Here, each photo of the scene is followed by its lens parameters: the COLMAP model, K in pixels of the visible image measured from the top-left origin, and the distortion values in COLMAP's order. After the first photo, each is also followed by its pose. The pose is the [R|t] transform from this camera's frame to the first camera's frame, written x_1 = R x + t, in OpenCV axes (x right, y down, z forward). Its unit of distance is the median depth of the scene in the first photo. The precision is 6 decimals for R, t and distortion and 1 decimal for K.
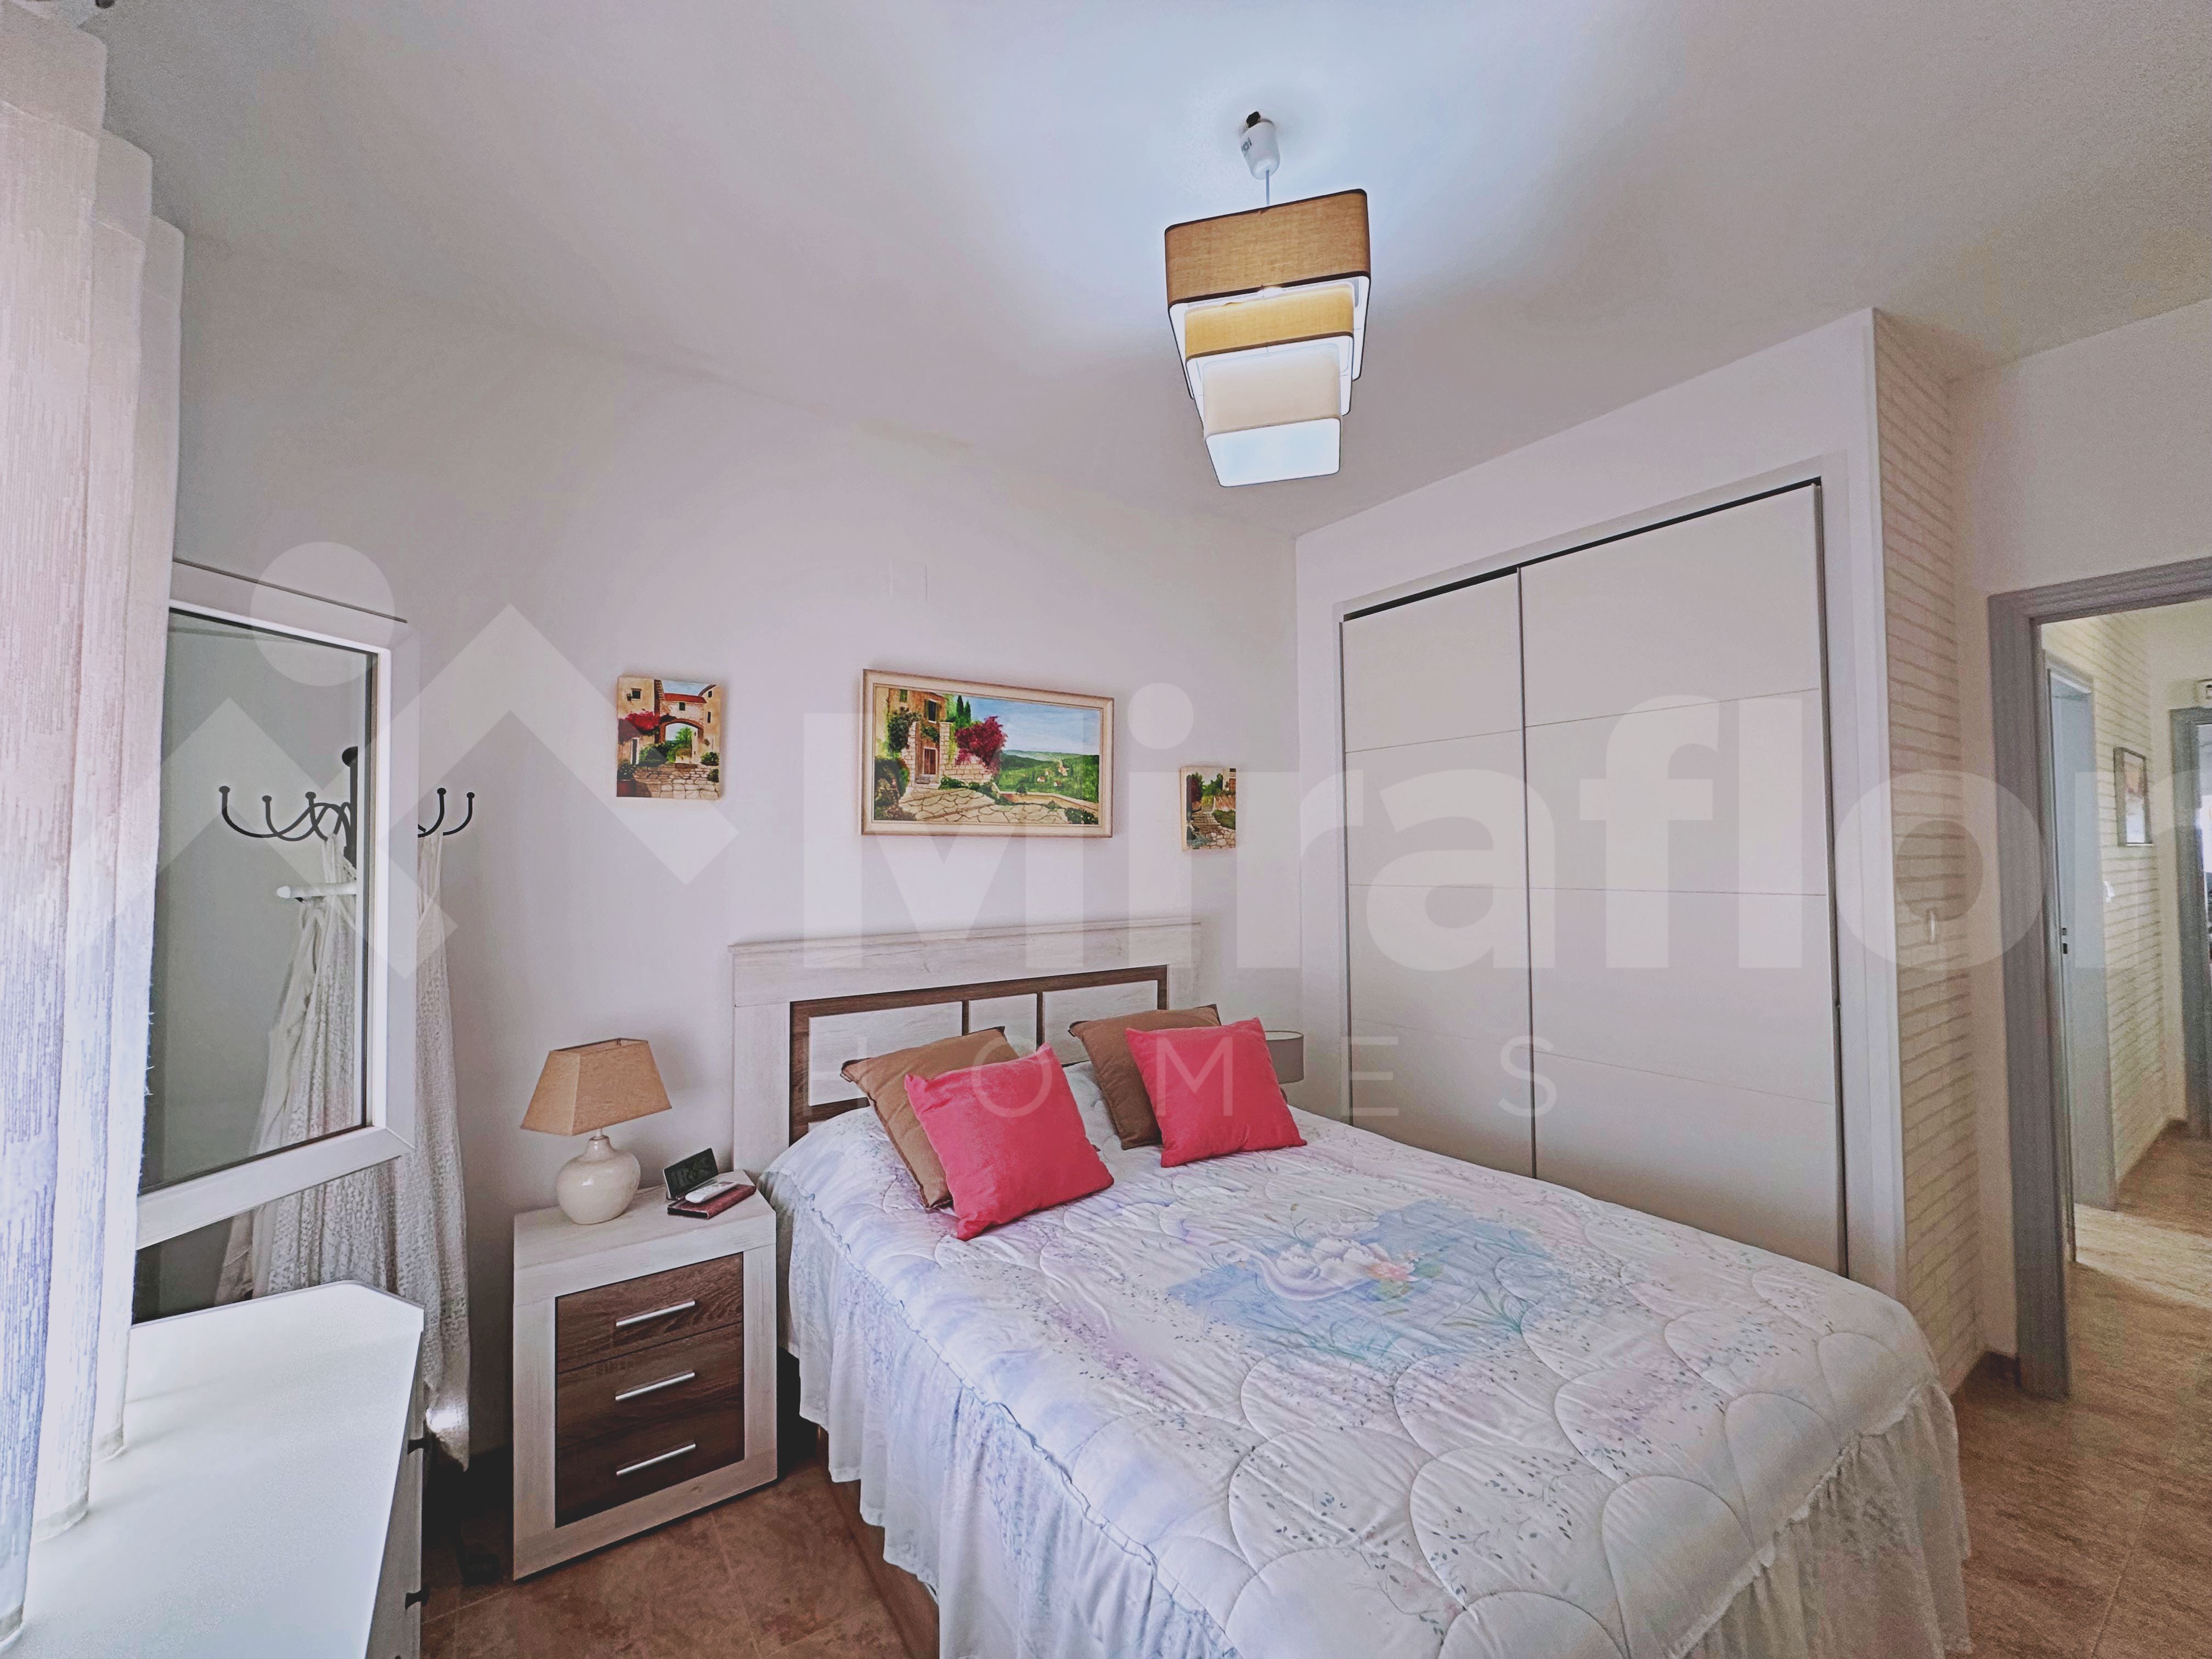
lens RADIAL K [[889.6, 0, 1103.8], [0, 889.6, 828.4], [0, 0, 1]] dist [-0.003784, 0.001362]
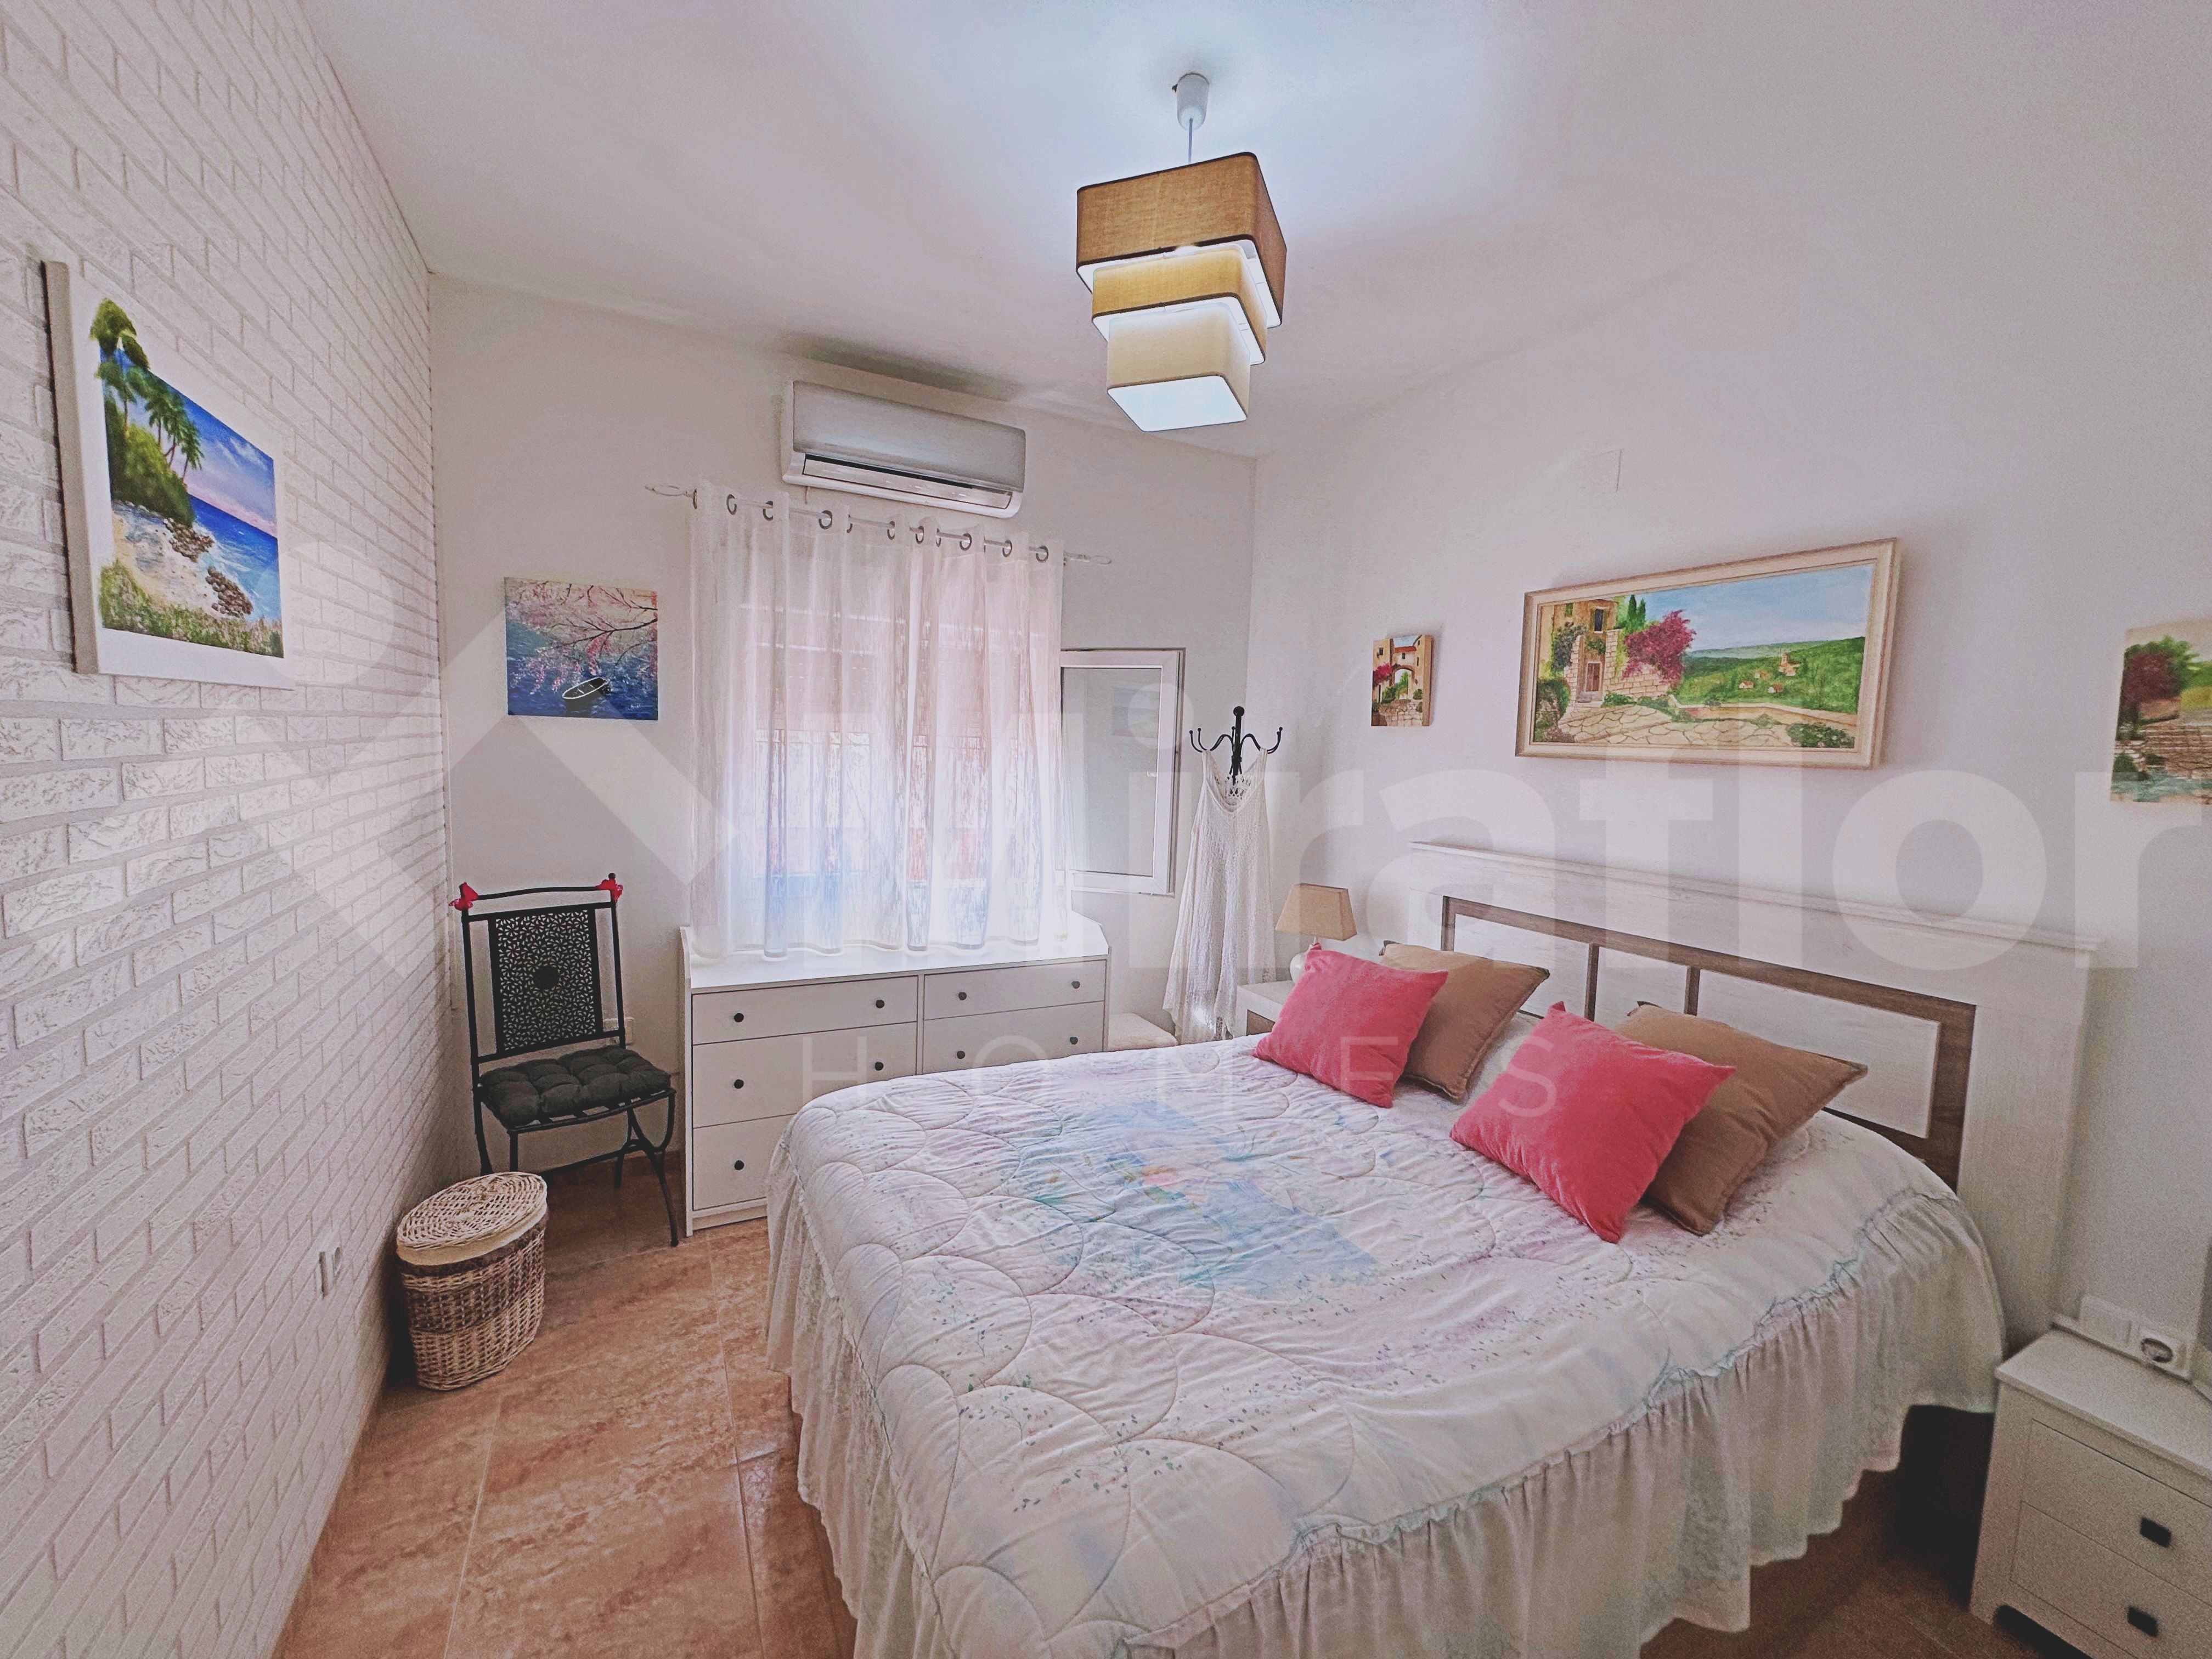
lens RADIAL K [[889.6, 0, 1103.8], [0, 889.6, 828.4], [0, 0, 1]] dist [-0.003784, 0.001362]
pose [[-0.121007, 0.094515, -0.988142, 0.753456], [-0.006623, 0.995358, 0.096016, -0.005174], [0.992630, 0.018163, -0.119819, 0.598227]]
